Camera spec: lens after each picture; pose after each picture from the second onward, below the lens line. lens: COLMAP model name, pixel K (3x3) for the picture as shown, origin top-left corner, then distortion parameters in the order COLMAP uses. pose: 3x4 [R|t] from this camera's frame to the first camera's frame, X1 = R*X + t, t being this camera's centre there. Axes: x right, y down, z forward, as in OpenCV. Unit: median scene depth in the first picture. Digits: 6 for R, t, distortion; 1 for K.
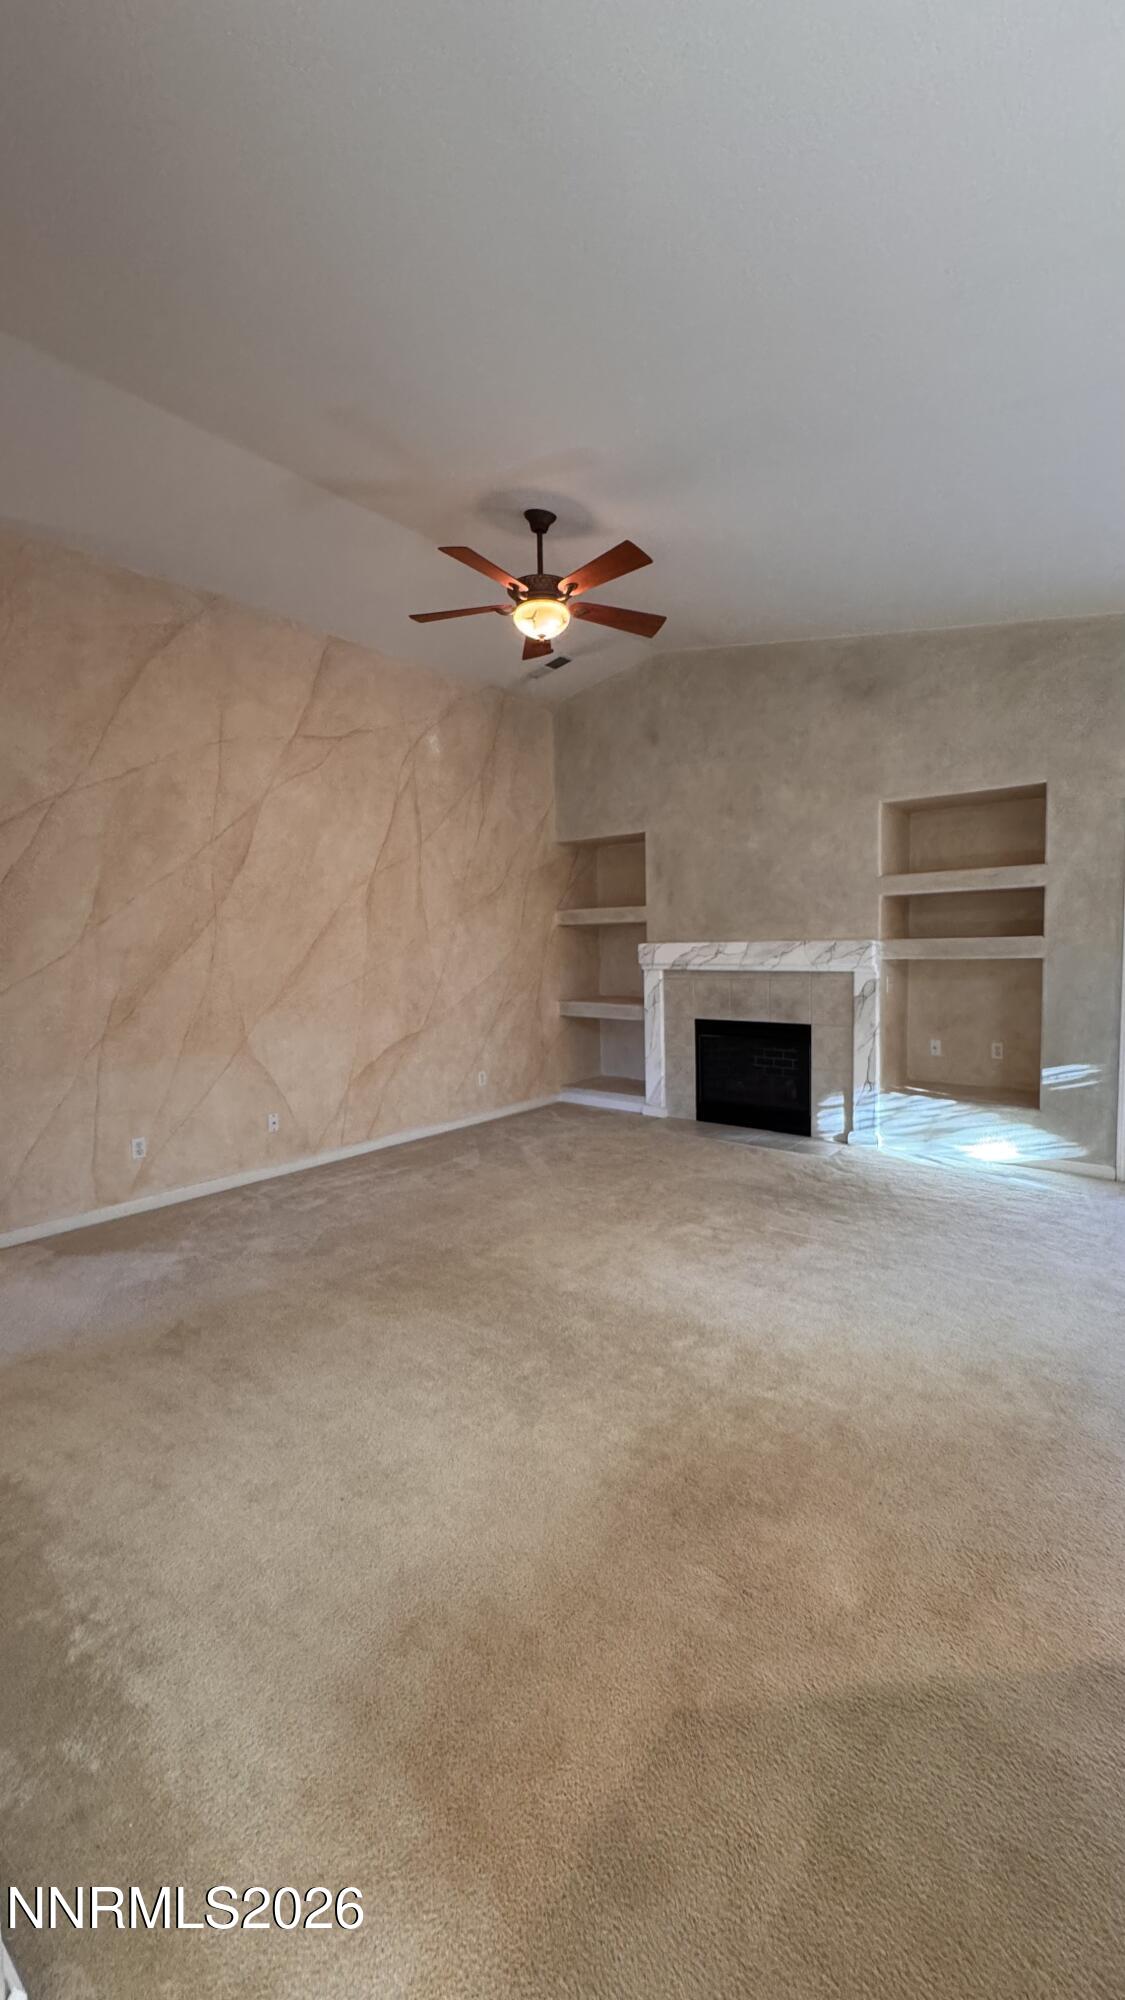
lens RADIAL K [[851.9, 0, 553.4], [0, 851.9, 1002.4], [0, 0, 1]] dist [-0.000648, -0.000002]
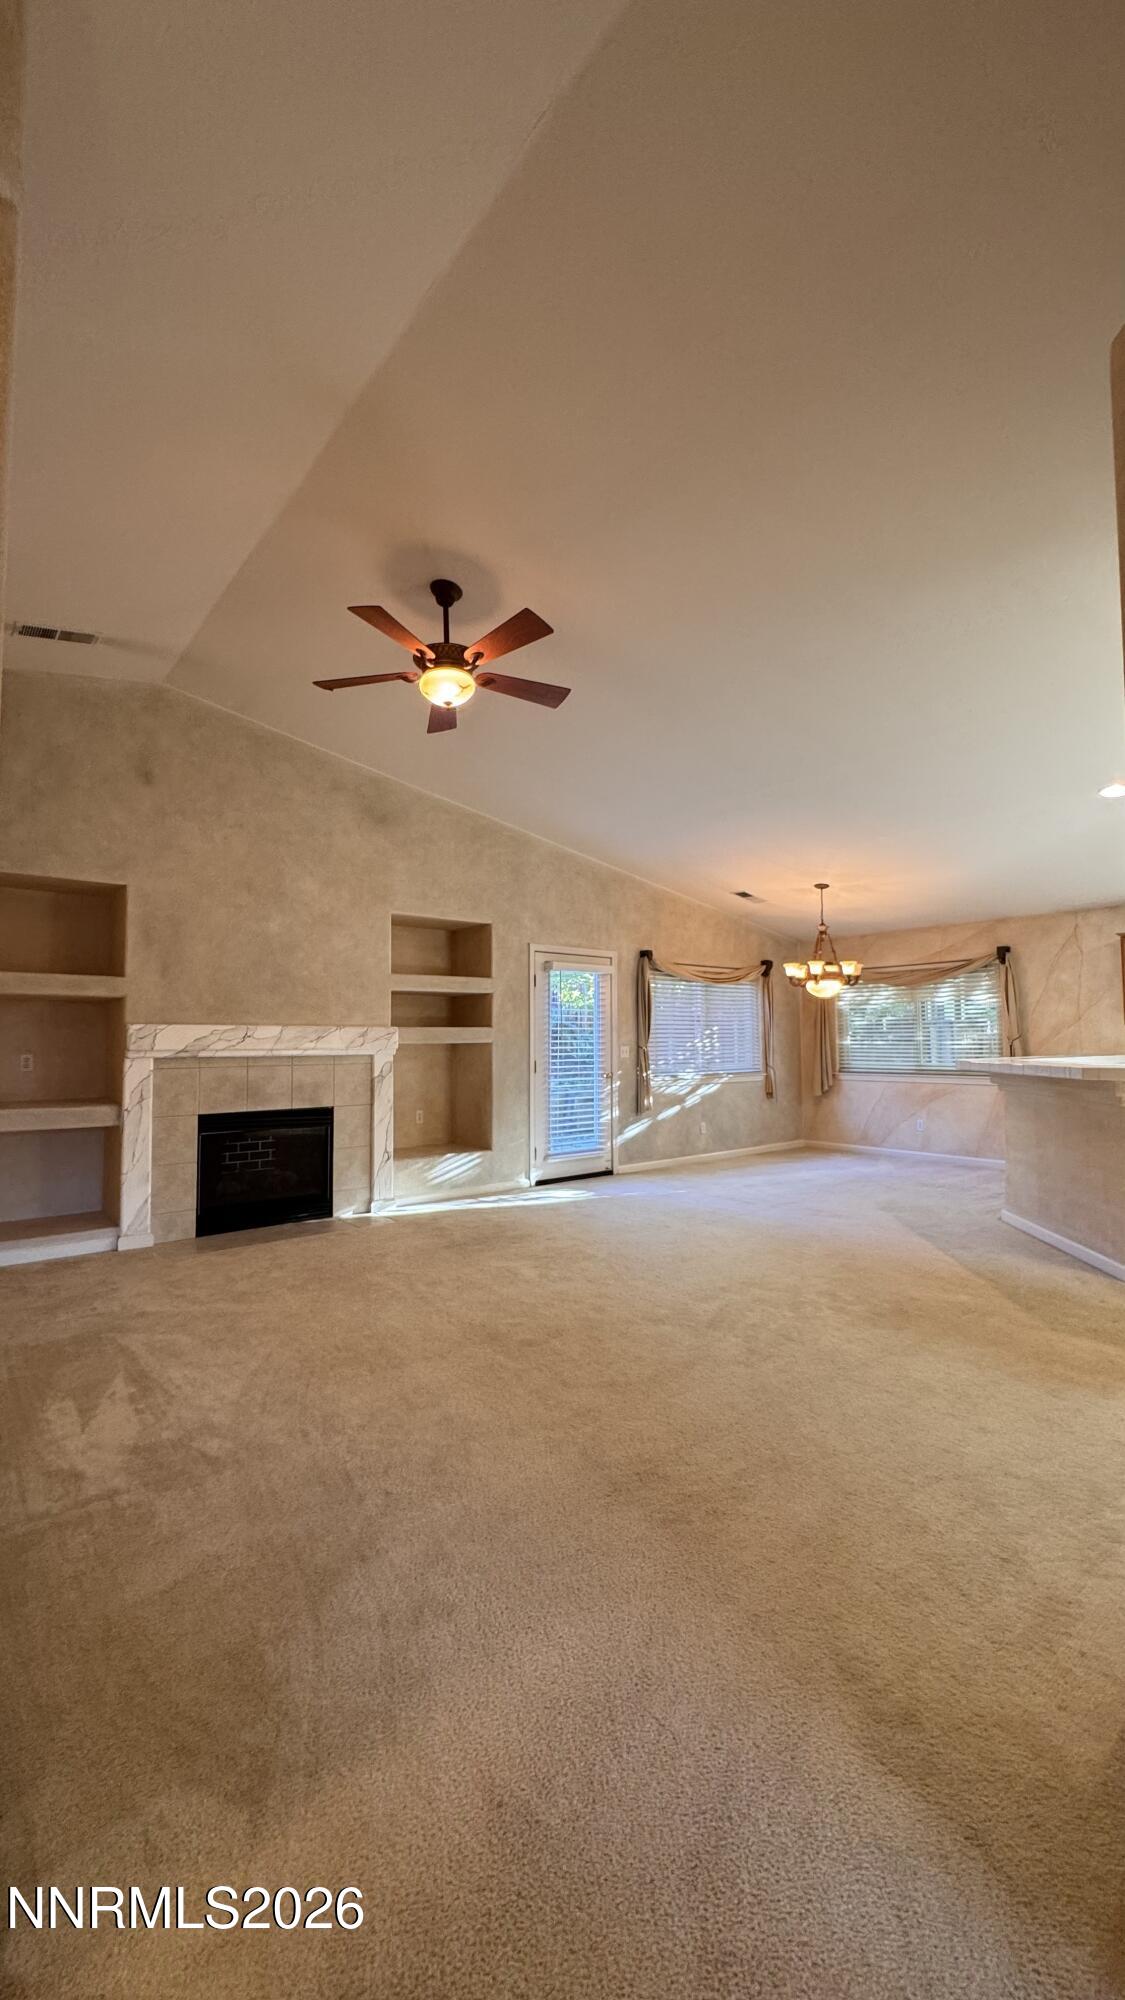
lens RADIAL K [[851.9, 0, 553.4], [0, 851.9, 1002.4], [0, 0, 1]] dist [-0.000648, -0.000002]
pose [[0.138430, 0.072804, 0.987693, -0.690800], [0.080819, 0.993138, -0.084532, 0.009154], [-0.987069, 0.091526, 0.131596, 0.574120]]
